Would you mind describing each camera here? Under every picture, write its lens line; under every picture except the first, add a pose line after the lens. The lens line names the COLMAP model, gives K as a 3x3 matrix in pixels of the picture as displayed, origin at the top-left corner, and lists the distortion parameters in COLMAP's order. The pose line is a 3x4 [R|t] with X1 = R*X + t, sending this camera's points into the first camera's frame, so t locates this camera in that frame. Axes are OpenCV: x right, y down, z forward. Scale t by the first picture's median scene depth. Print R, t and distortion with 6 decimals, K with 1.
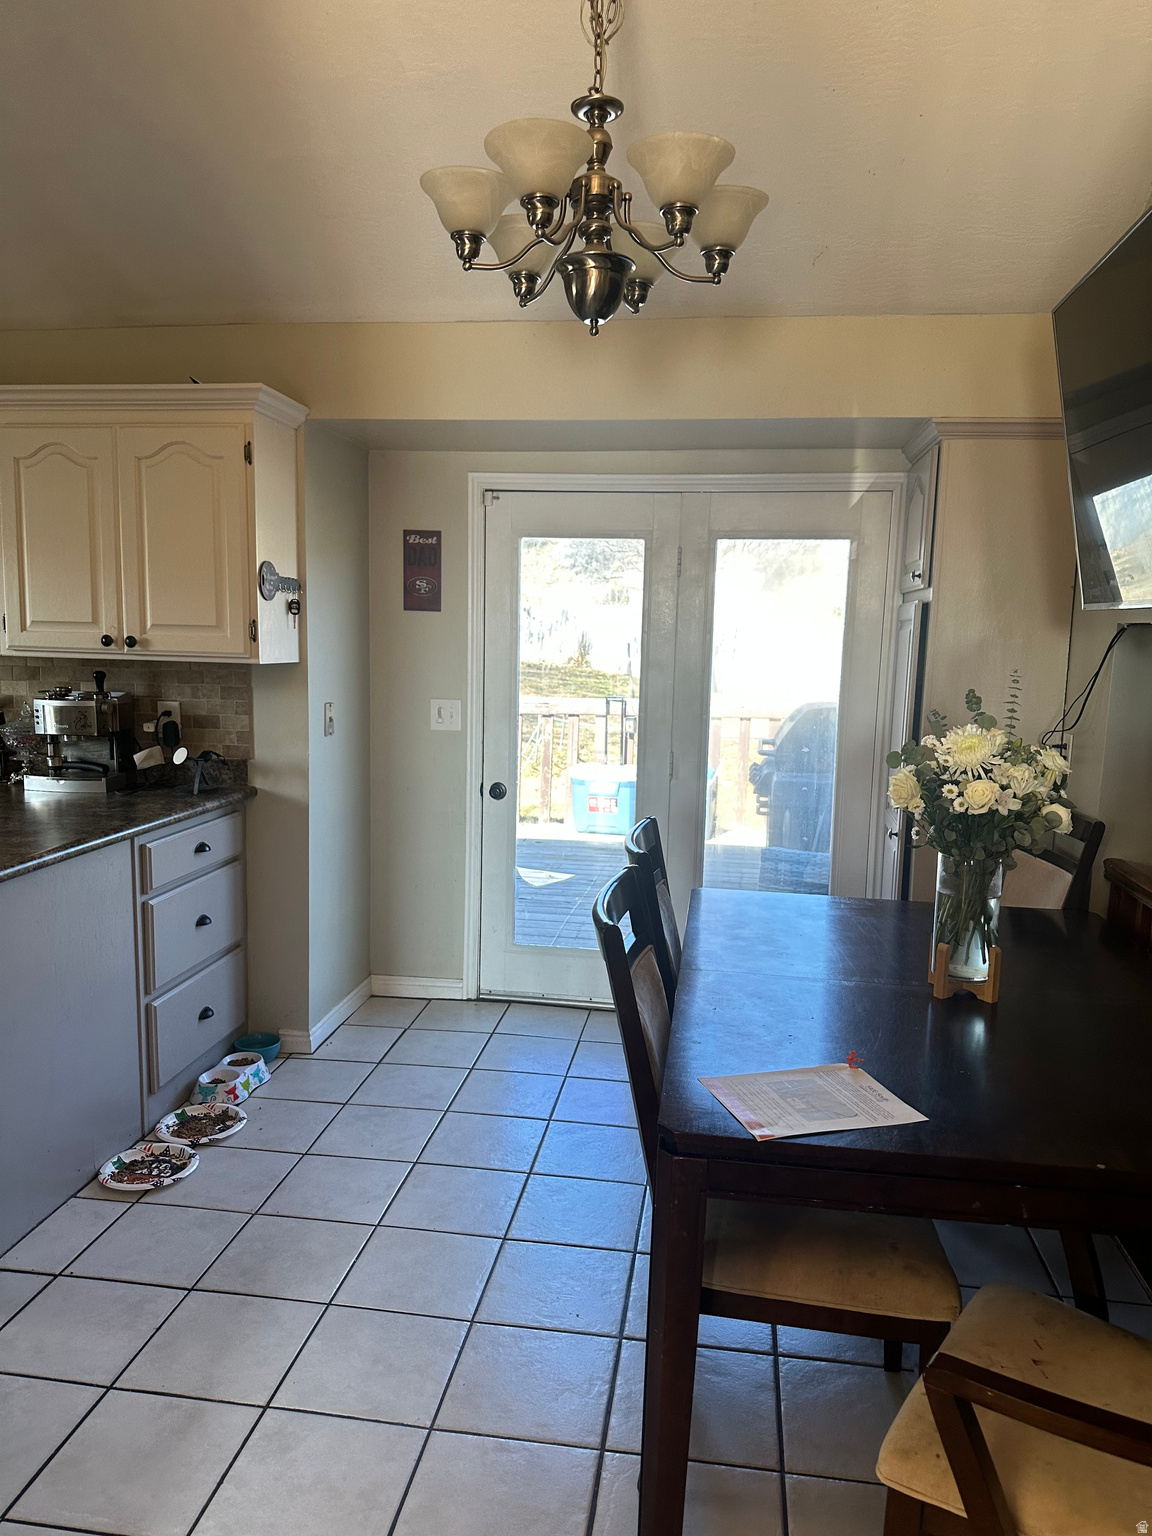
lens RADIAL K [[1077.4, 0, 579.7], [0, 1077.4, 779.6], [0, 0, 1]] dist [0.162804, -0.321993]
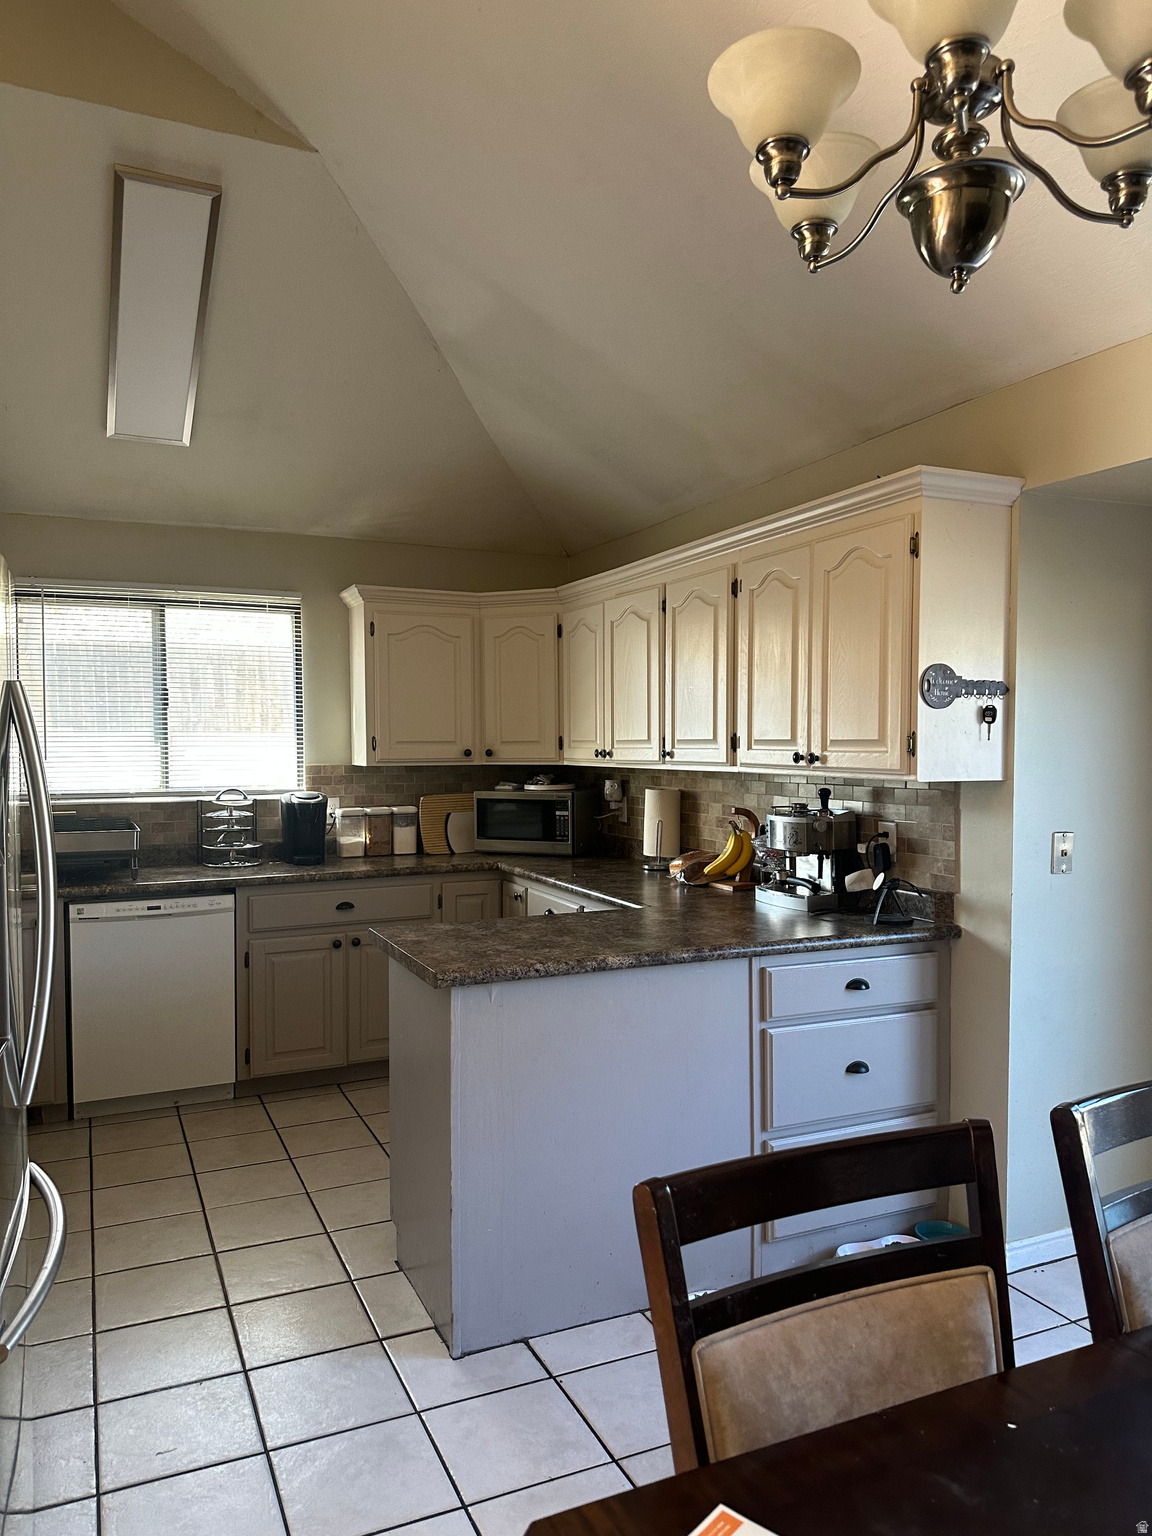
lens RADIAL K [[1071.8, 0, 568.1], [0, 1071.8, 781.5], [0, 0, 1]] dist [0.154502, -0.327529]
pose [[0.535313, 0.012684, -0.844558, 0.272711], [-0.102964, 0.993410, -0.050343, -0.033610], [0.838354, 0.113909, 0.533092, 0.300158]]
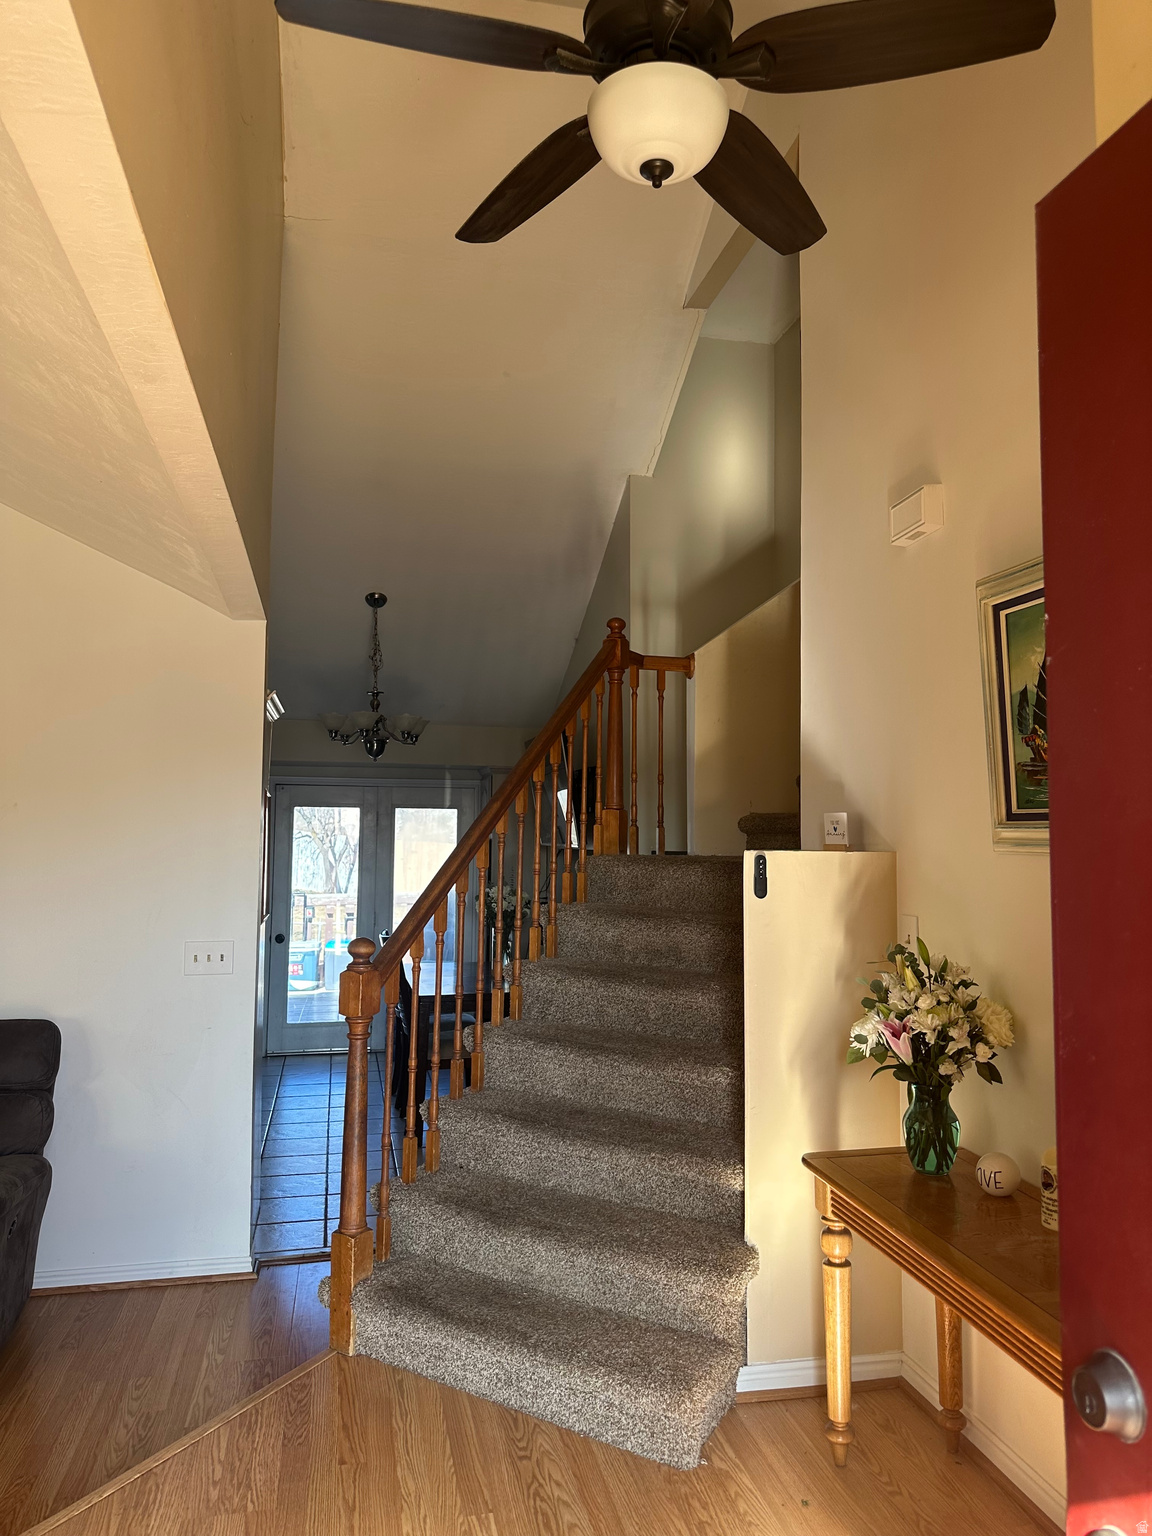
lens RADIAL K [[1077.4, 0, 579.7], [0, 1077.4, 779.6], [0, 0, 1]] dist [0.162804, -0.321993]
pose [[0.936064, 0.002539, 0.351820, -0.316149], [0.062862, 0.982676, -0.174345, 0.126554], [-0.346167, 0.185315, 0.919688, -1.205755]]
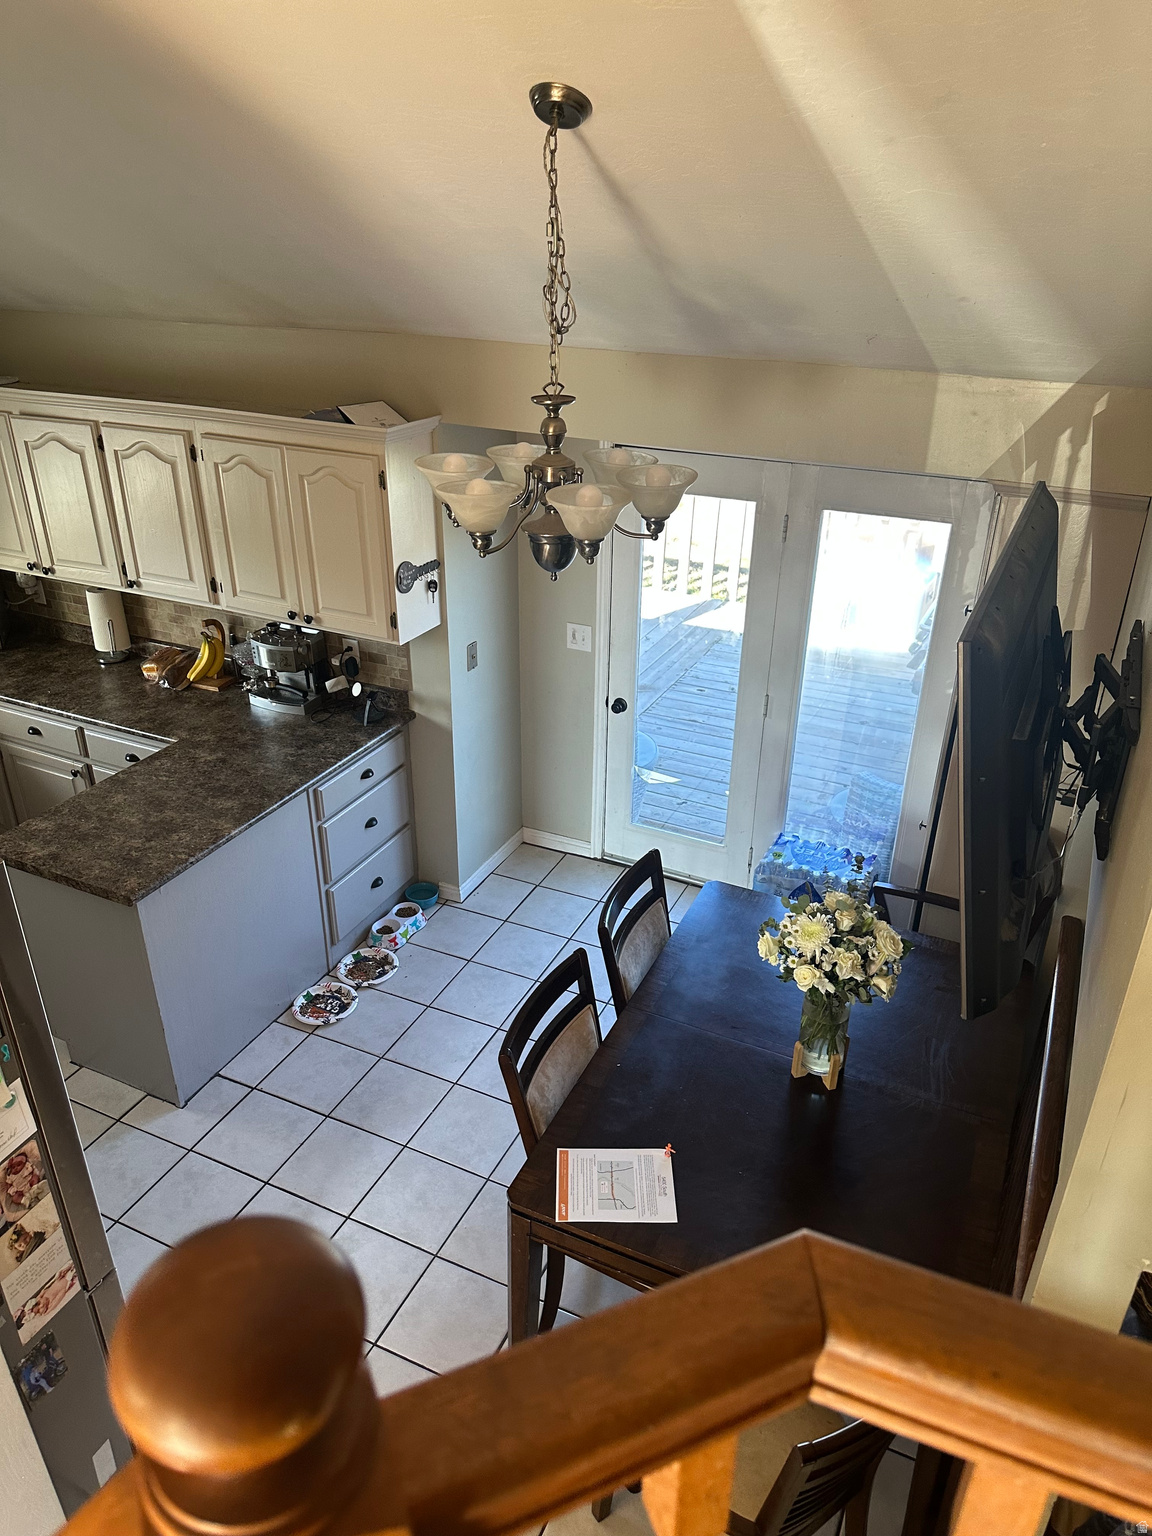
lens RADIAL K [[1077.4, 0, 579.7], [0, 1077.4, 779.6], [0, 0, 1]] dist [0.162804, -0.321993]
pose [[0.957209, 0.124914, -0.261050, 0.241338], [-0.030989, 0.941105, 0.336693, -0.373876], [0.287733, -0.314196, 0.904705, -0.115153]]
